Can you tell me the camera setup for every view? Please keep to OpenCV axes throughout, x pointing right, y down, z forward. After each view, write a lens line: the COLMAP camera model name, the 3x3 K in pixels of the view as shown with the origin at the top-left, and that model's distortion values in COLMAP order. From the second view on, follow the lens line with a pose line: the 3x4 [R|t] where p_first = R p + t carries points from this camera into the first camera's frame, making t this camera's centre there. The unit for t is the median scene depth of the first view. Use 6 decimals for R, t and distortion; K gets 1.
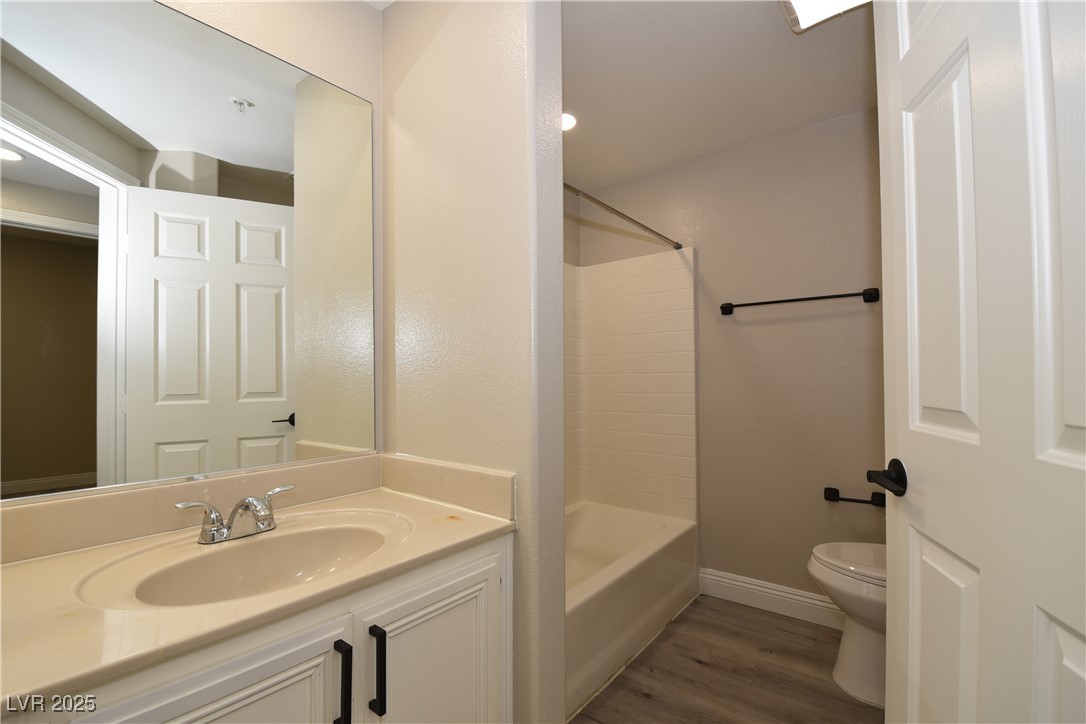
lens RADIAL K [[482.5, 0, 543.0], [0, 482.5, 362.0], [0, 0, 1]] dist [-0.000010, 0.000030]
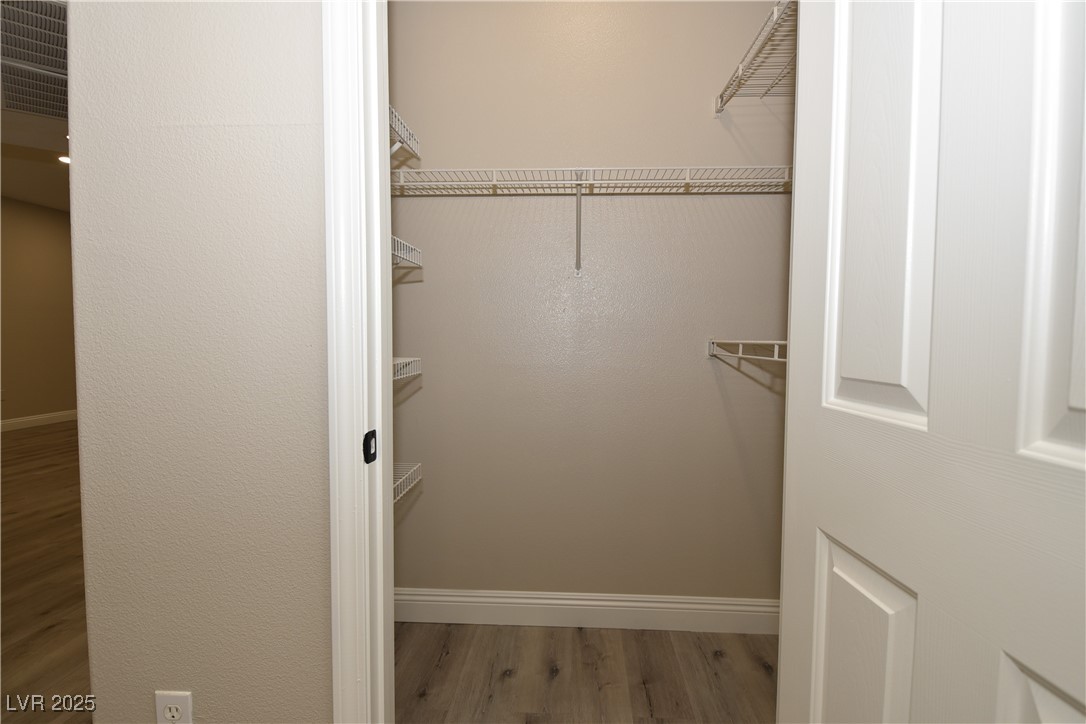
lens RADIAL K [[562.7, 0, 543.0], [0, 562.7, 362.0], [0, 0, 1]] dist [0.000130, -0.000007]
pose [[0.959440, -0.010821, 0.281704, 0.098664], [-0.009453, 0.997466, 0.070513, 0.011531], [-0.281753, -0.070316, 0.956907, 0.344146]]
